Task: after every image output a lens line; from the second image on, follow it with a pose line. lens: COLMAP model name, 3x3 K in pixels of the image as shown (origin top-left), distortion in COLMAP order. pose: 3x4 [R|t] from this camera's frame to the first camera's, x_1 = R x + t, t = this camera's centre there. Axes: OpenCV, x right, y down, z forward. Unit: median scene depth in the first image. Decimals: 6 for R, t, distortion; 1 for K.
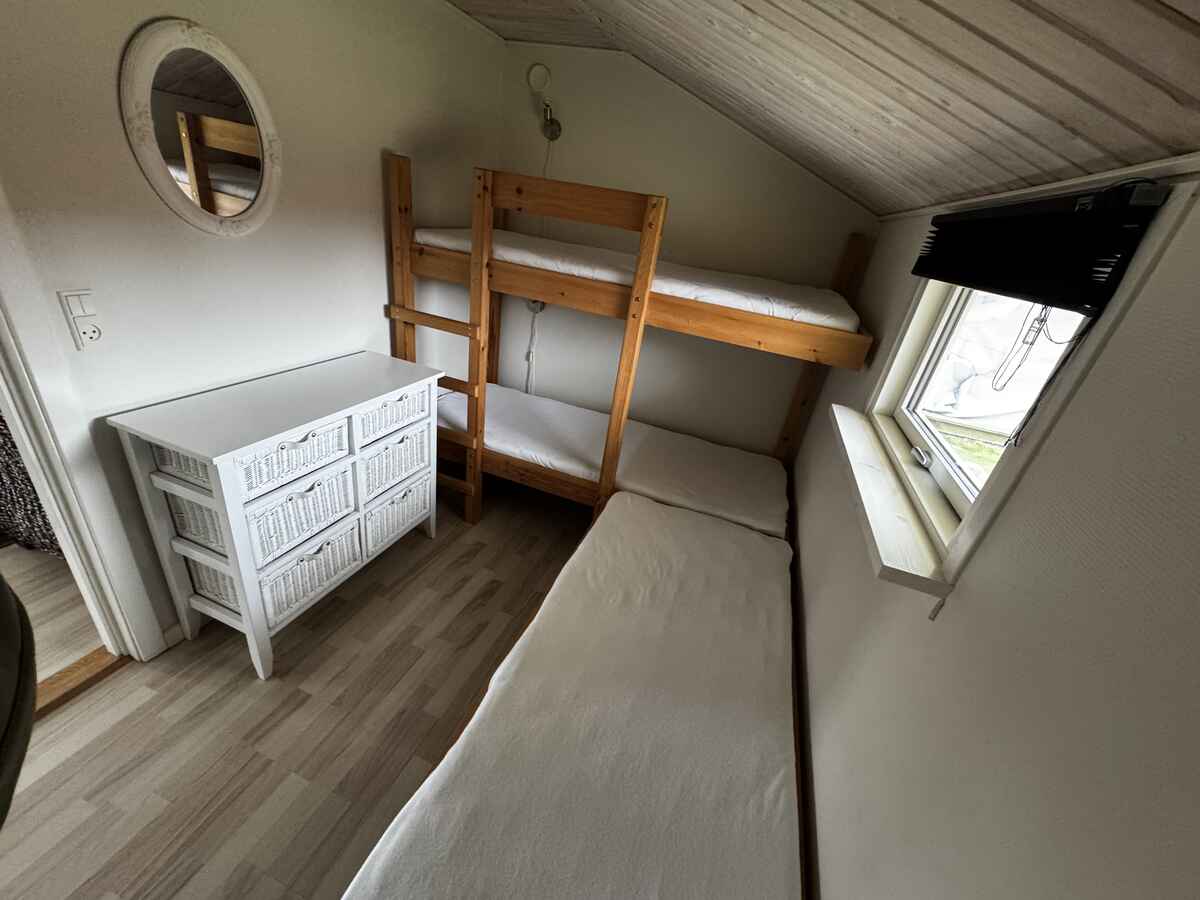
lens RADIAL K [[475.7, 0, 600.9], [0, 475.7, 449.1], [0, 0, 1]] dist [-0.006824, 0.000410]
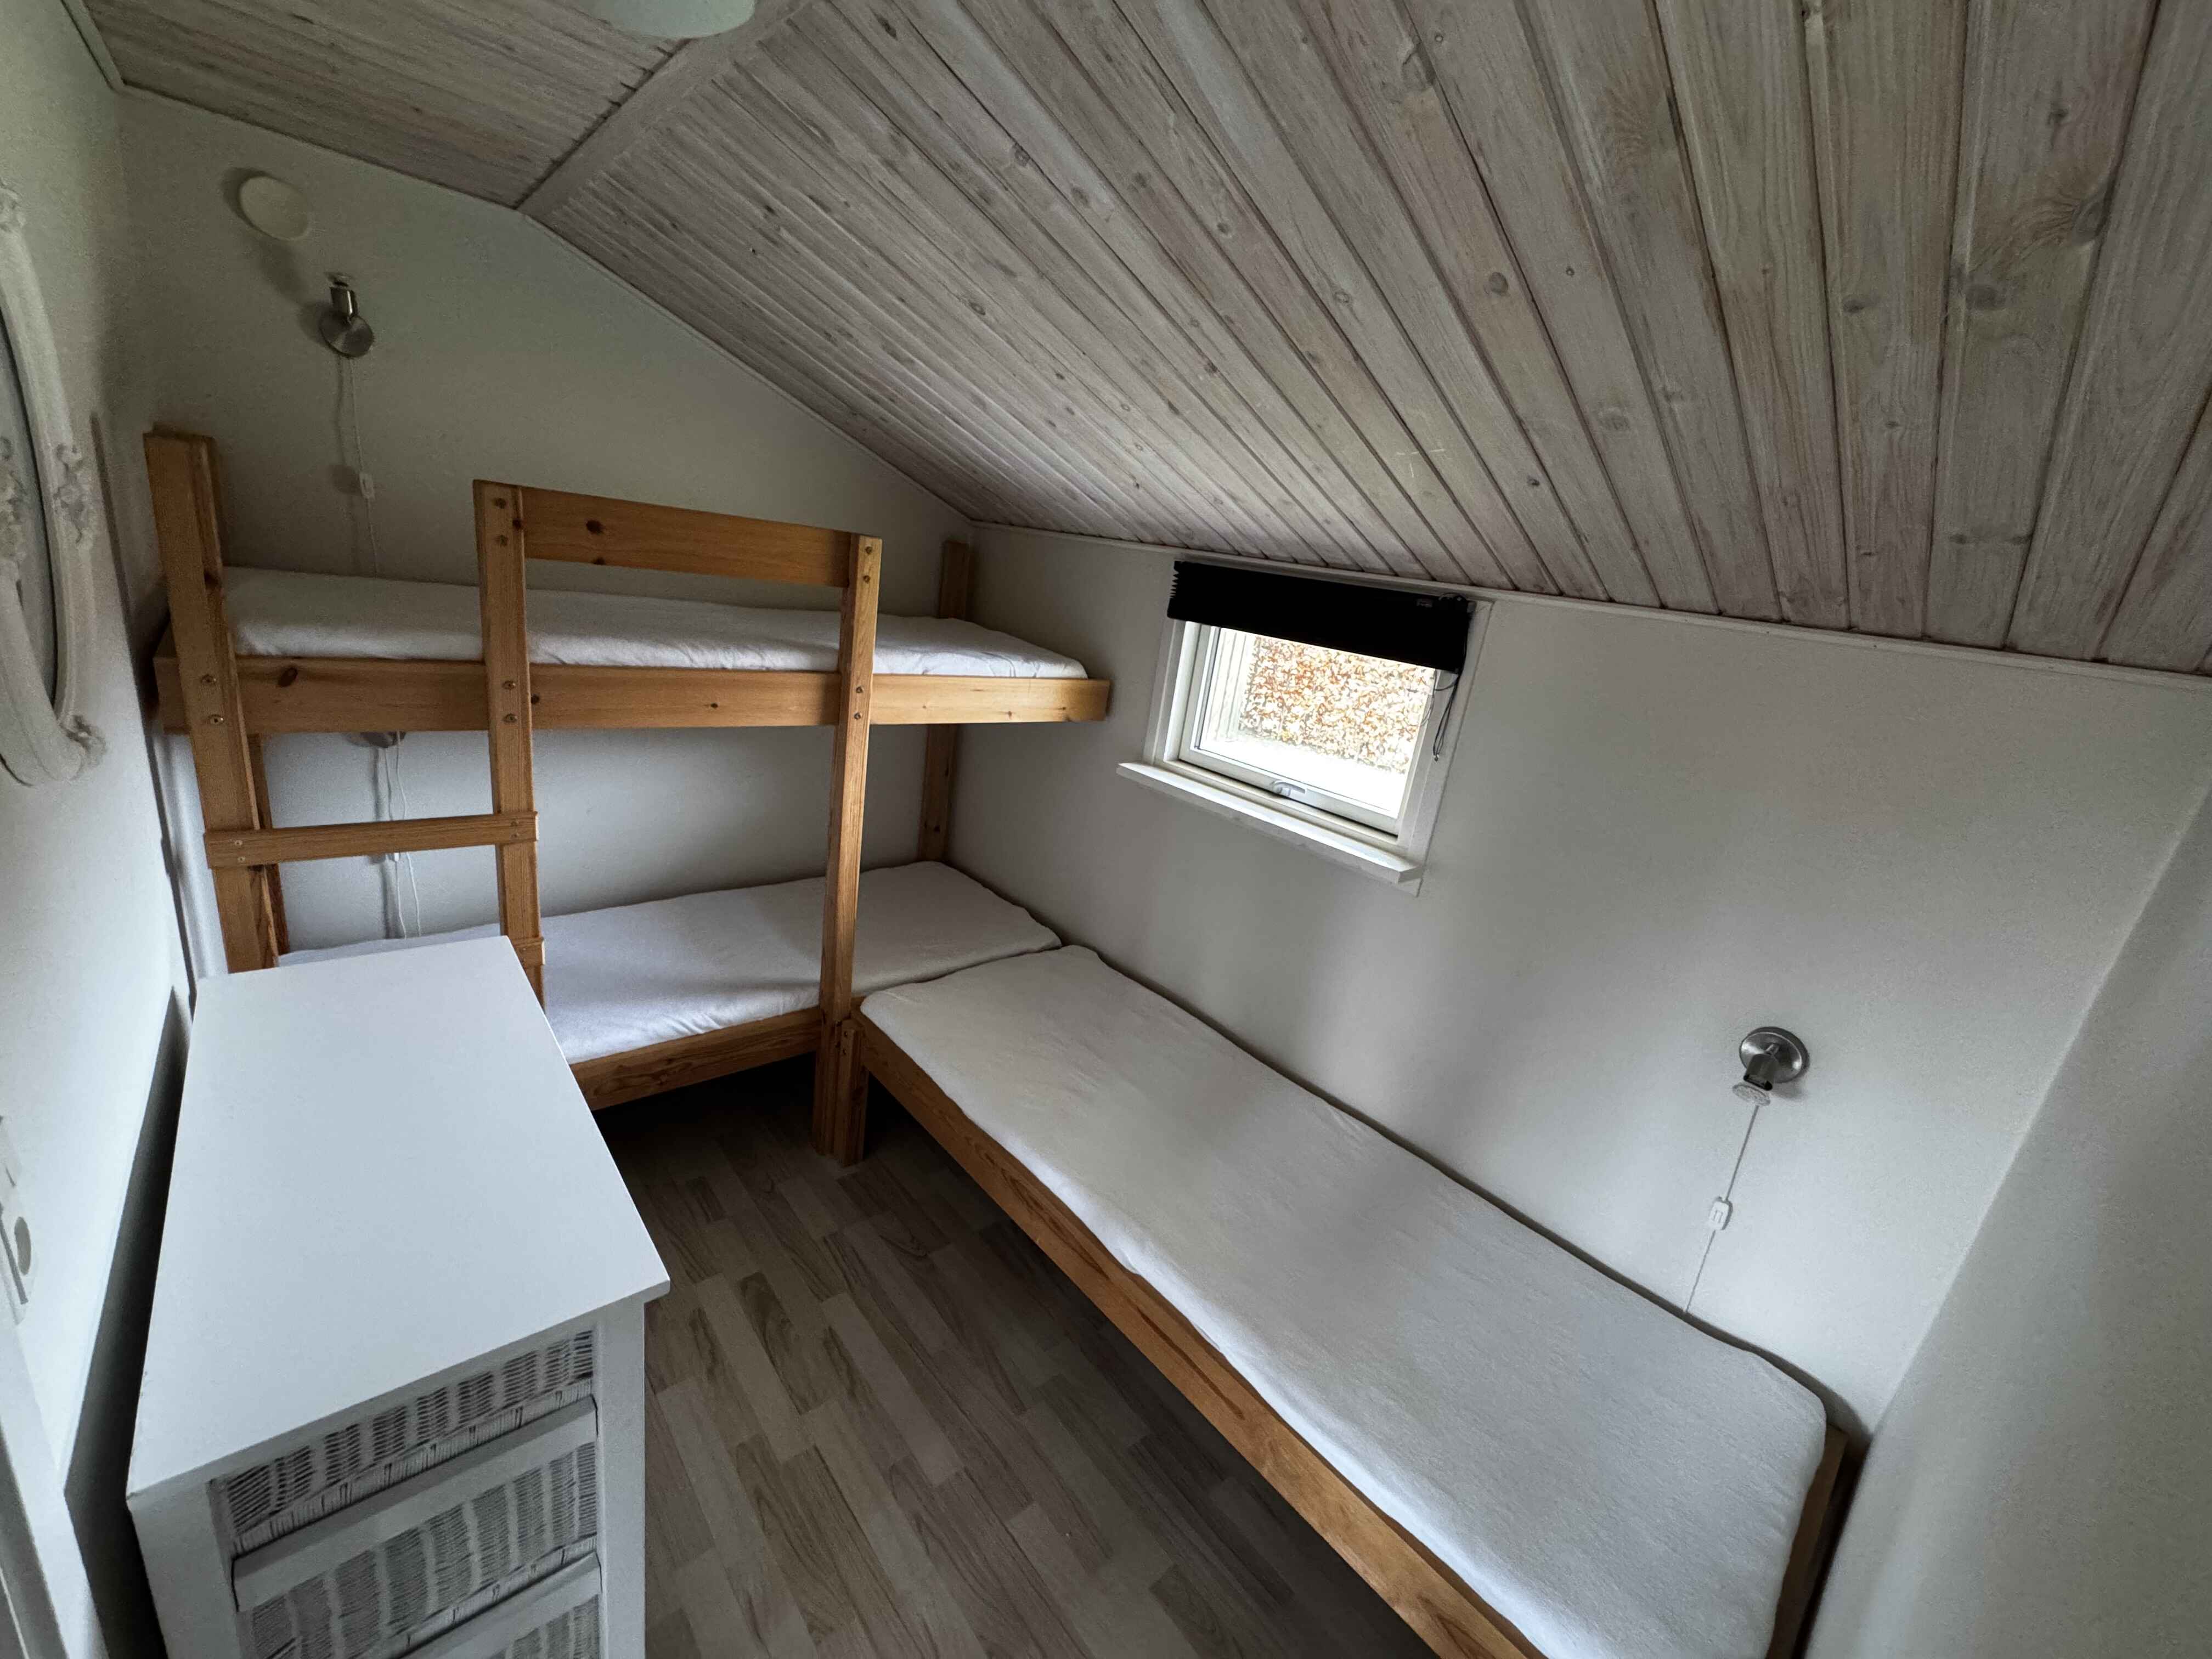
lens RADIAL K [[876.8, 0, 1104.8], [0, 876.8, 829.1], [0, 0, 1]] dist [-0.006824, 0.000410]
pose [[0.498396, -0.328329, 0.802373, -0.649937], [0.325518, 0.928666, 0.177812, -0.214041], [-0.803517, 0.172566, 0.569720, 0.101476]]
